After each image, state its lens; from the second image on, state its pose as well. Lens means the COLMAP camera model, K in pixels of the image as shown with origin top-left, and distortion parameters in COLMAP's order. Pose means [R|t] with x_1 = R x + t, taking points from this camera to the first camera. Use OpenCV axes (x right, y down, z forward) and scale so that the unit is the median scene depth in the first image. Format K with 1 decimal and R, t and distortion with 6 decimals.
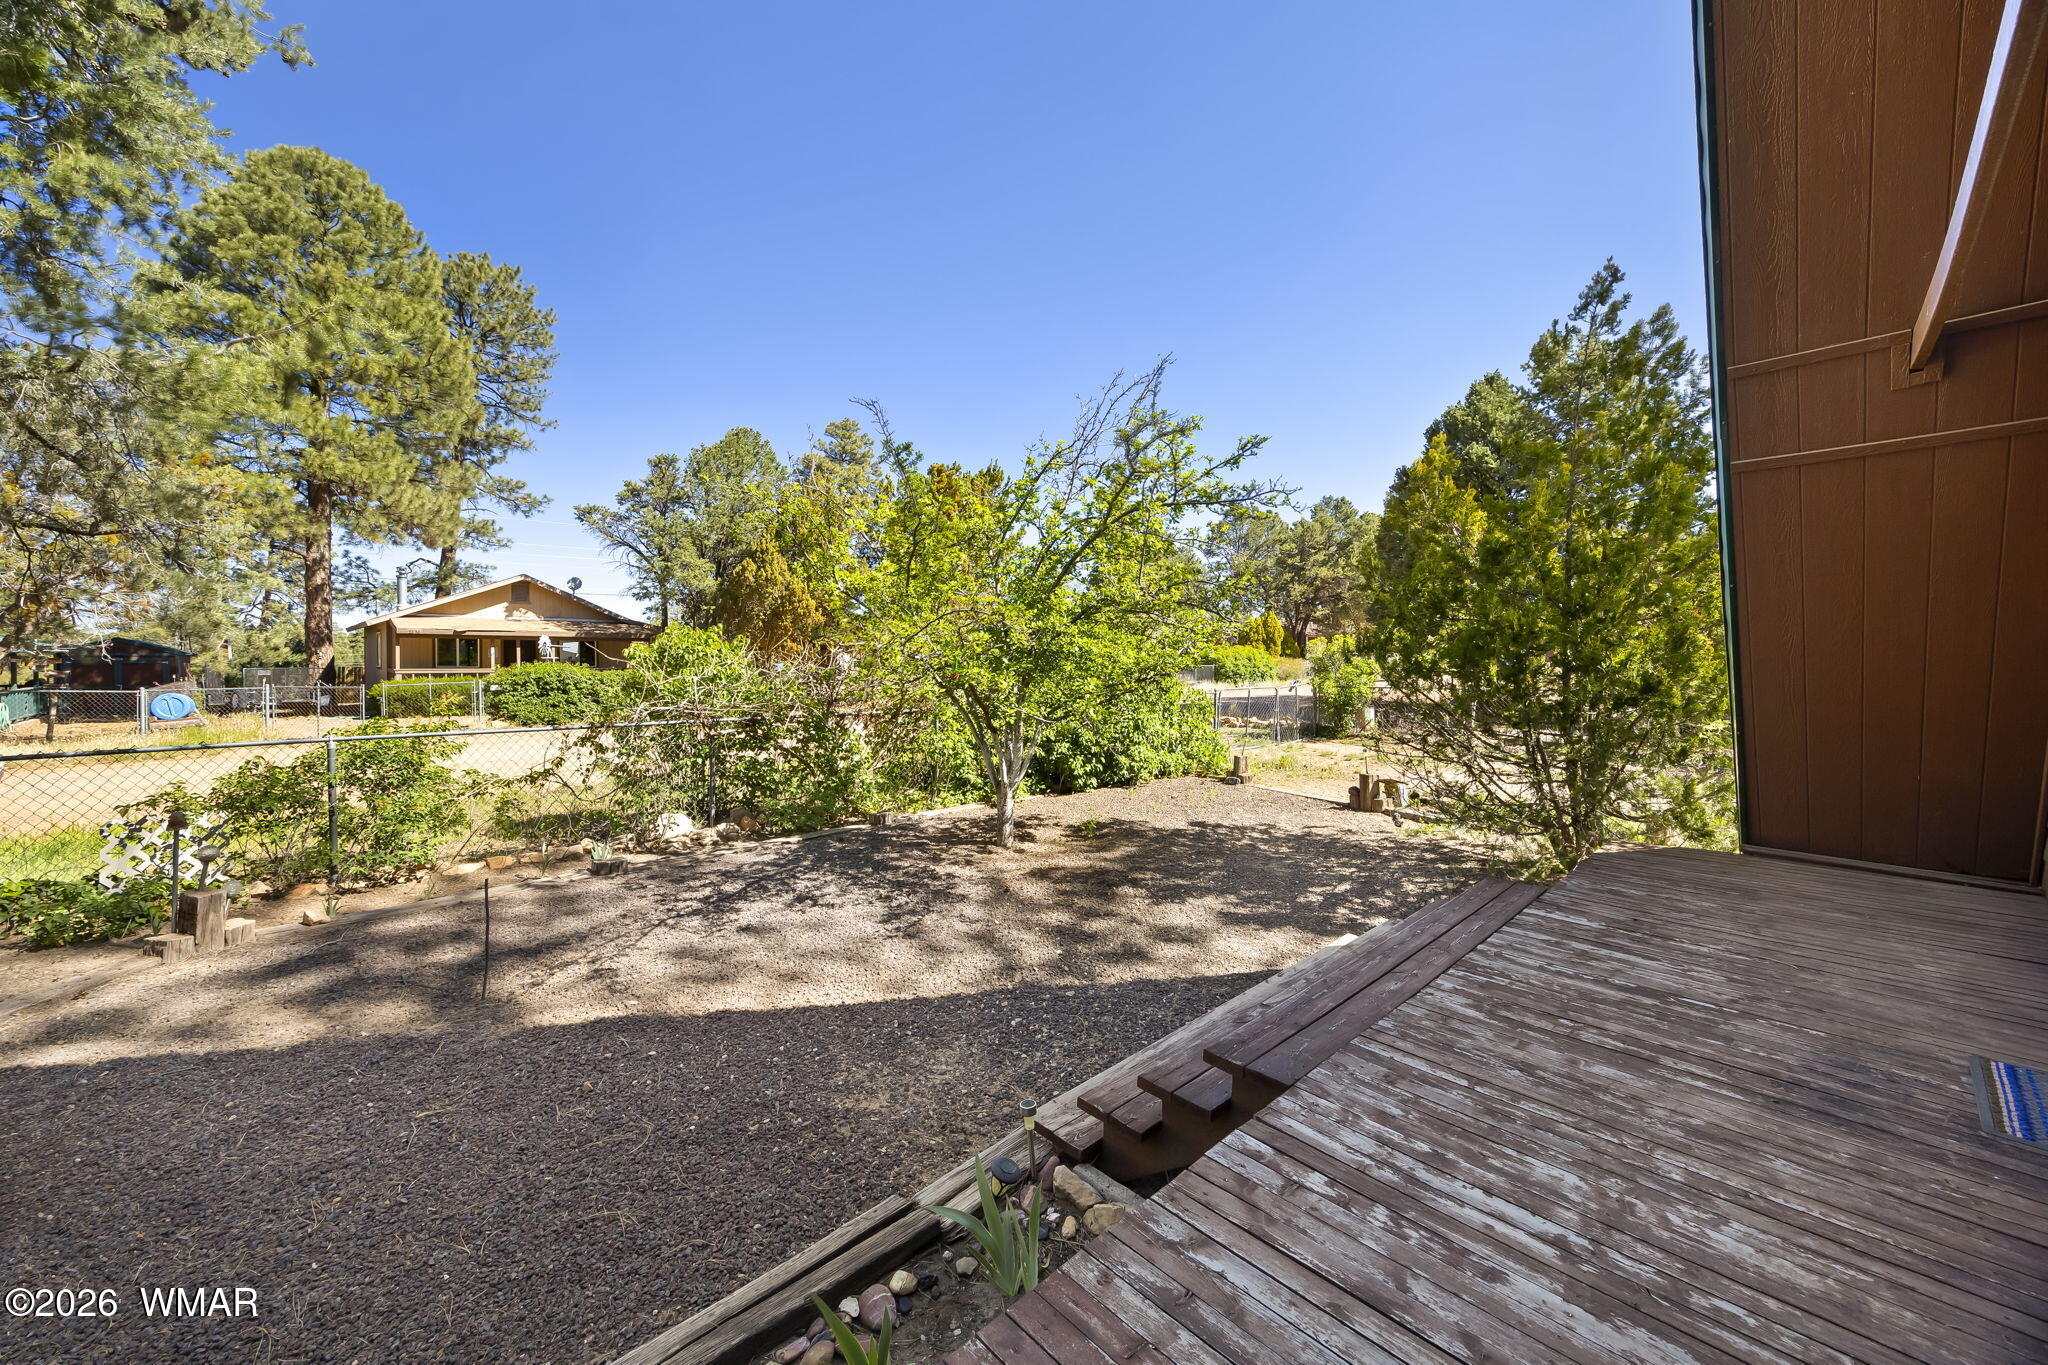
lens RADIAL K [[771.3, 0, 1025.1], [0, 771.3, 666.0], [0, 0, 1]] dist [-0.009346, -0.000049]
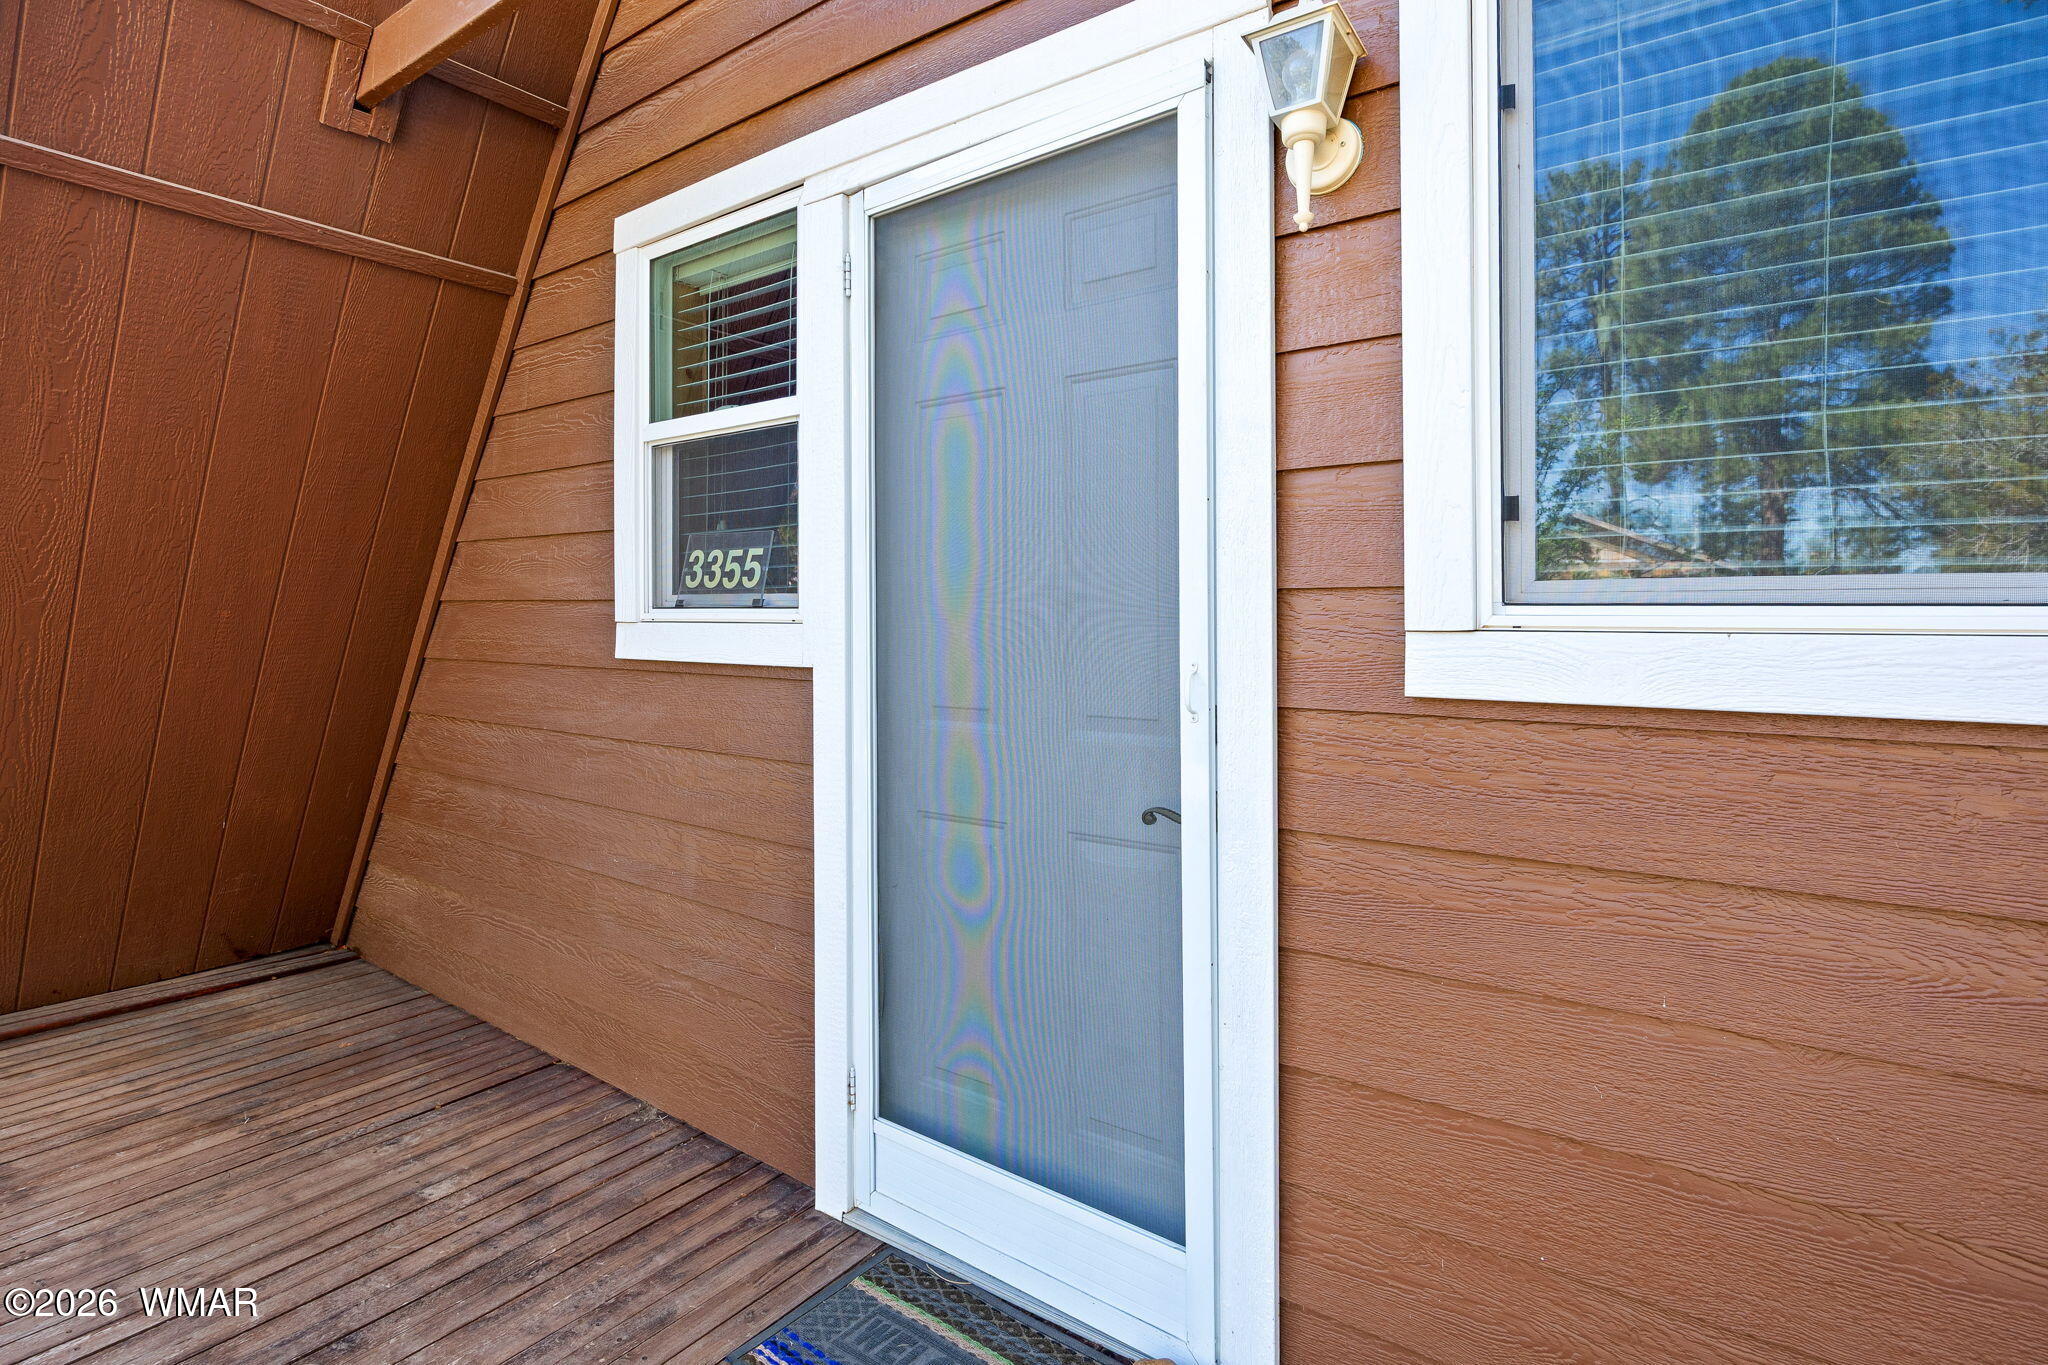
lens RADIAL K [[992.7, 0, 1023.5], [0, 992.7, 615.1], [0, 0, 1]] dist [-0.000712, -0.000111]
pose [[-0.188717, 0.010945, 0.981971, 0.366503], [0.003737, 0.999939, -0.010427, -0.005889], [-0.982024, 0.001702, -0.188746, 0.656996]]
